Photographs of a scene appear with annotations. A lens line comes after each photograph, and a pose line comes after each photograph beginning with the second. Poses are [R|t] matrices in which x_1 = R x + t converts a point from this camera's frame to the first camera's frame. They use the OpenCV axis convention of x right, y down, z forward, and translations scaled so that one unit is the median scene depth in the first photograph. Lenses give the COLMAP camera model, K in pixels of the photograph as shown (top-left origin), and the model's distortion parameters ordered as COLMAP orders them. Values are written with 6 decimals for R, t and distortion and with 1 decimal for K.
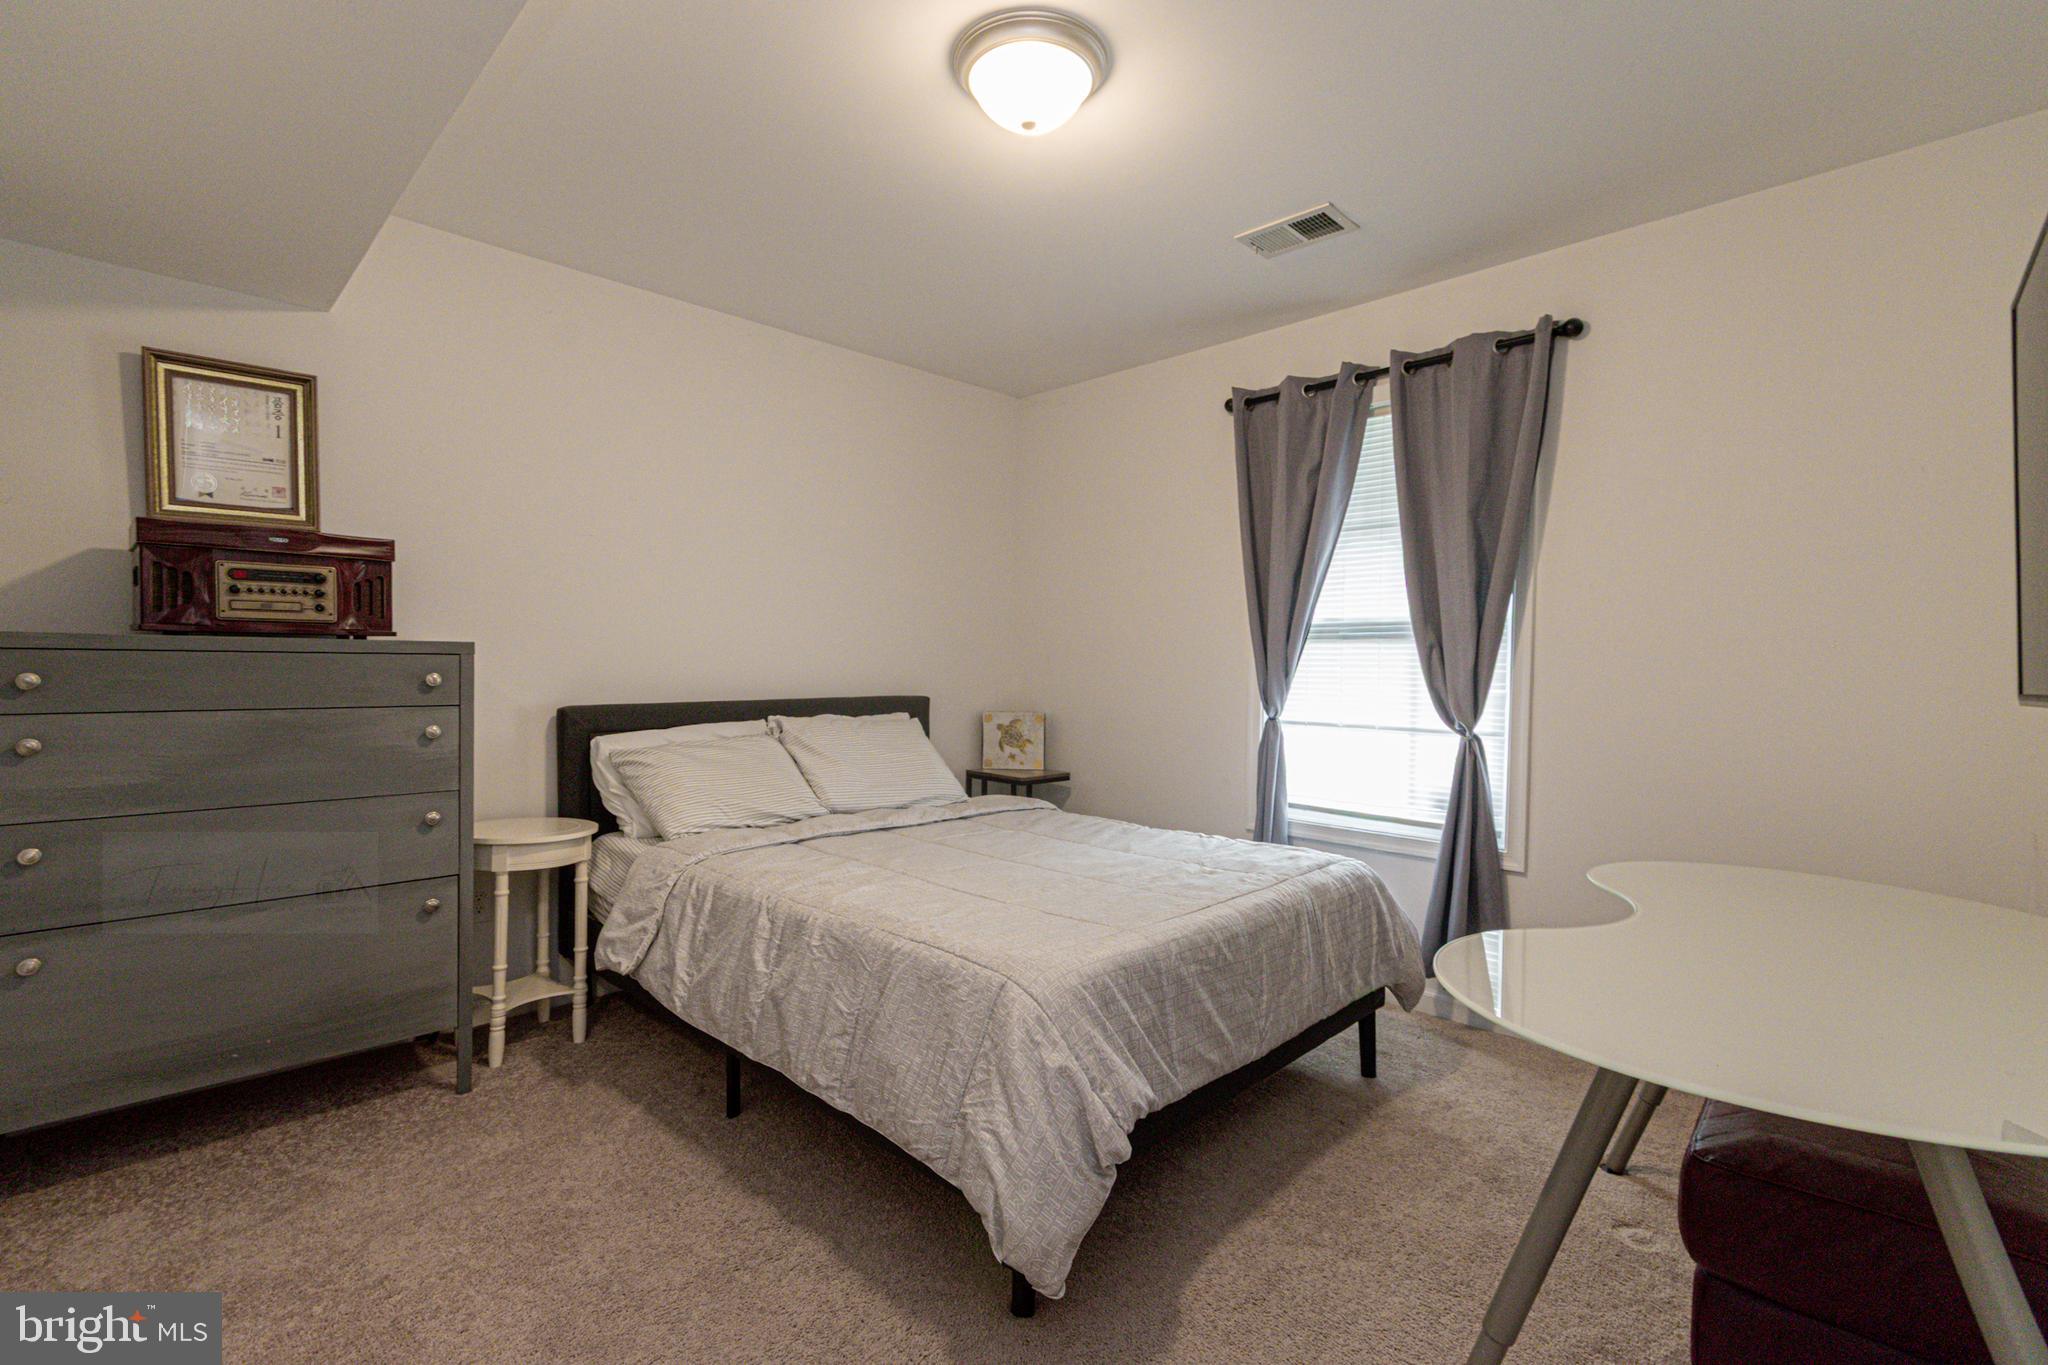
lens RADIAL K [[905.4, 0, 1025.5], [0, 905.4, 682.2], [0, 0, 1]] dist [0.001797, -0.000827]
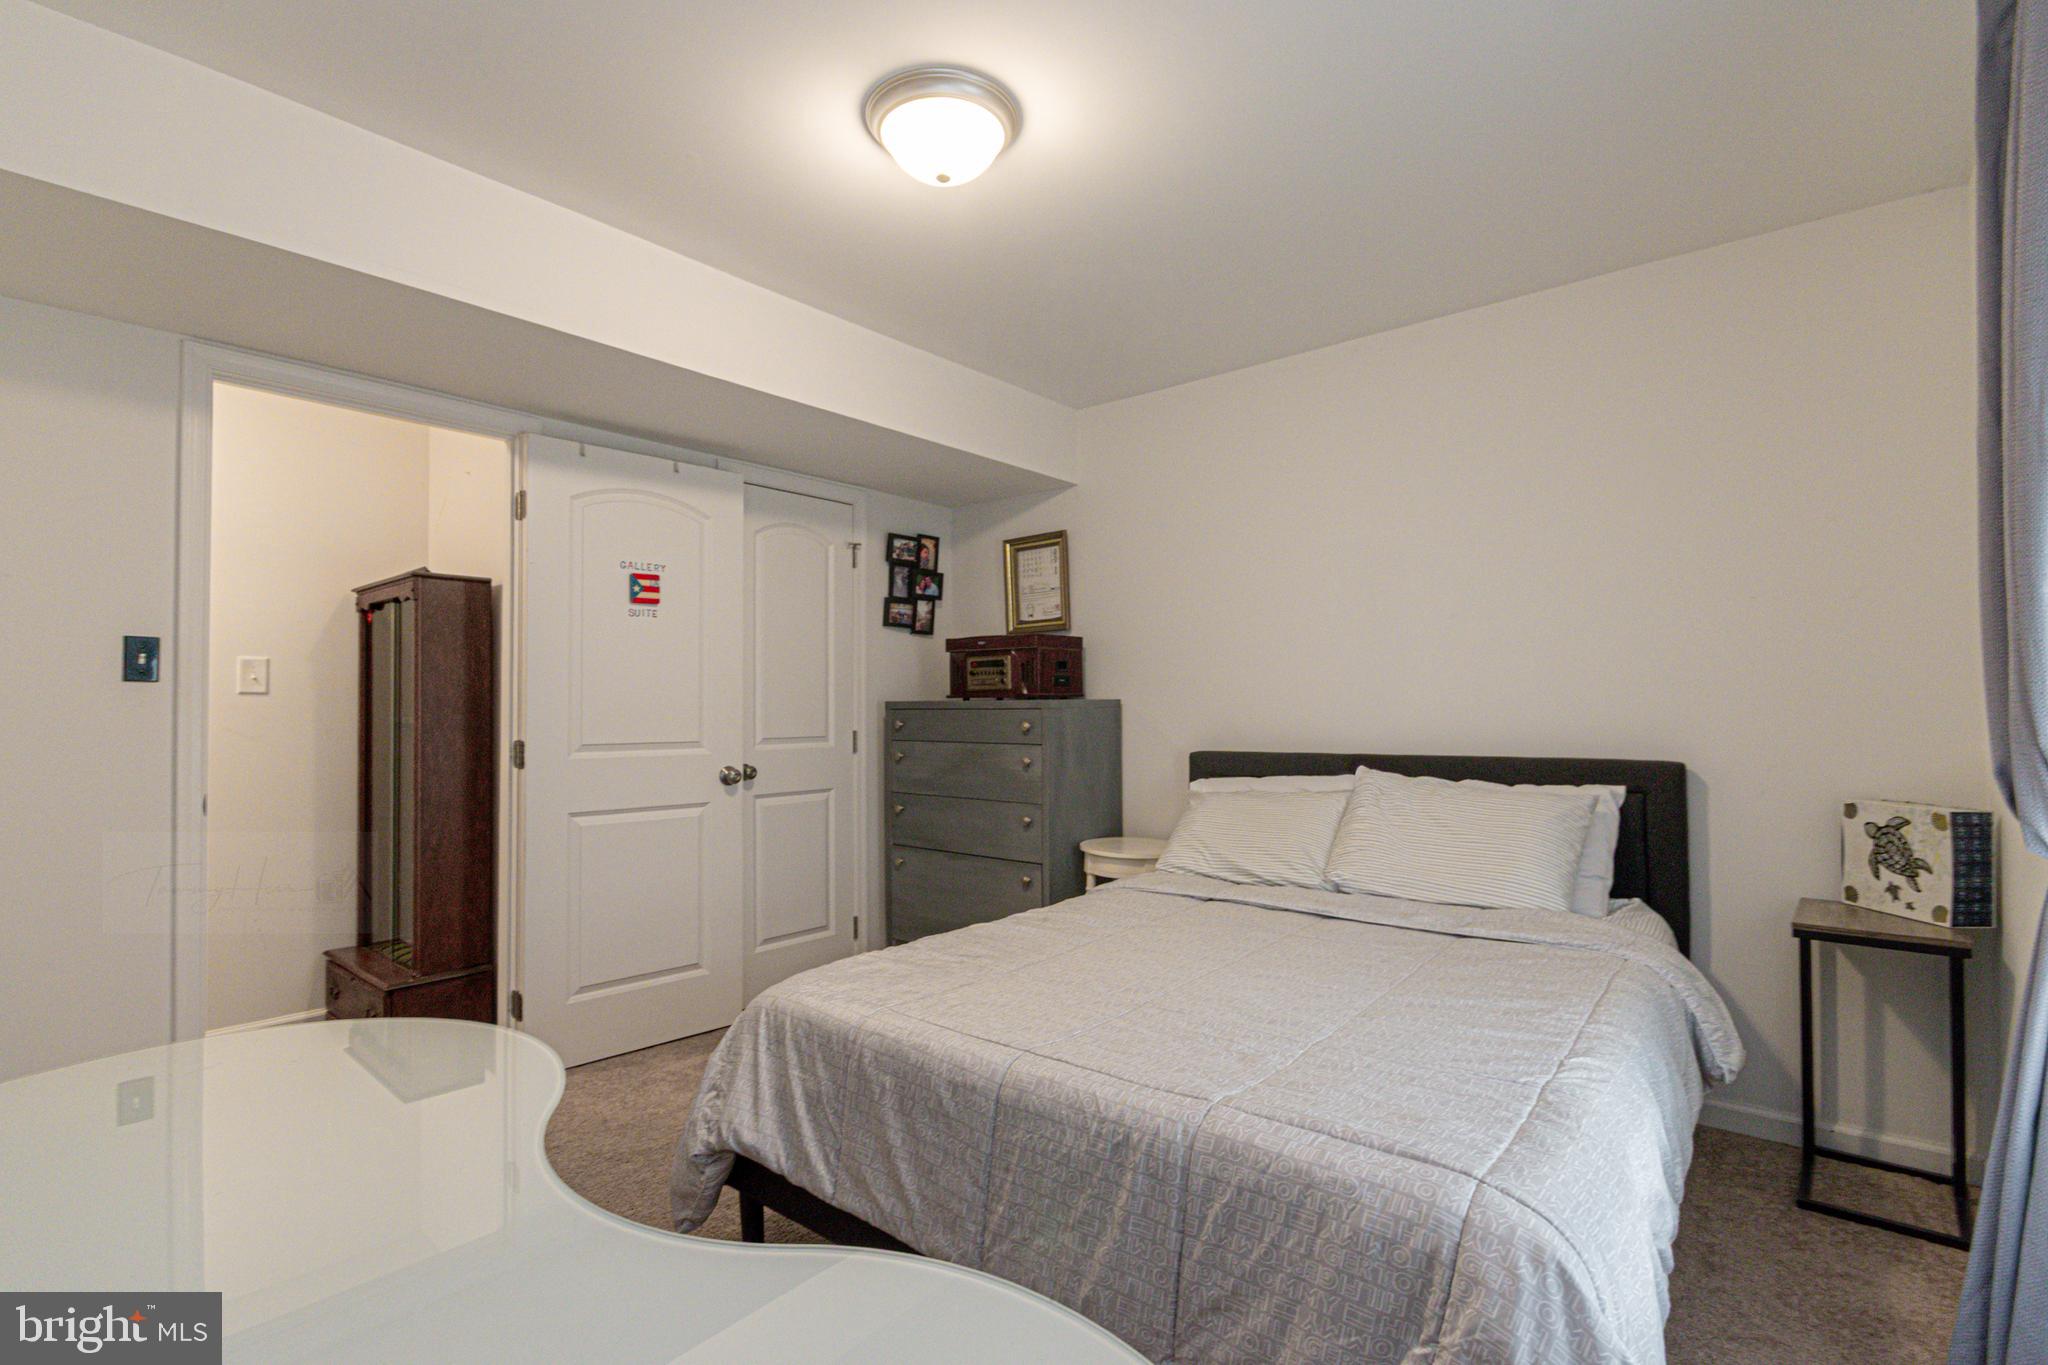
lens RADIAL K [[939.3, 0, 1025.3], [0, 939.3, 701.7], [0, 0, 1]] dist [-0.001997, -0.000125]
pose [[0.107362, -0.021029, -0.993998, 0.876301], [-0.017302, 0.999585, -0.023016, -0.008293], [0.994069, 0.019669, 0.106954, 0.853718]]
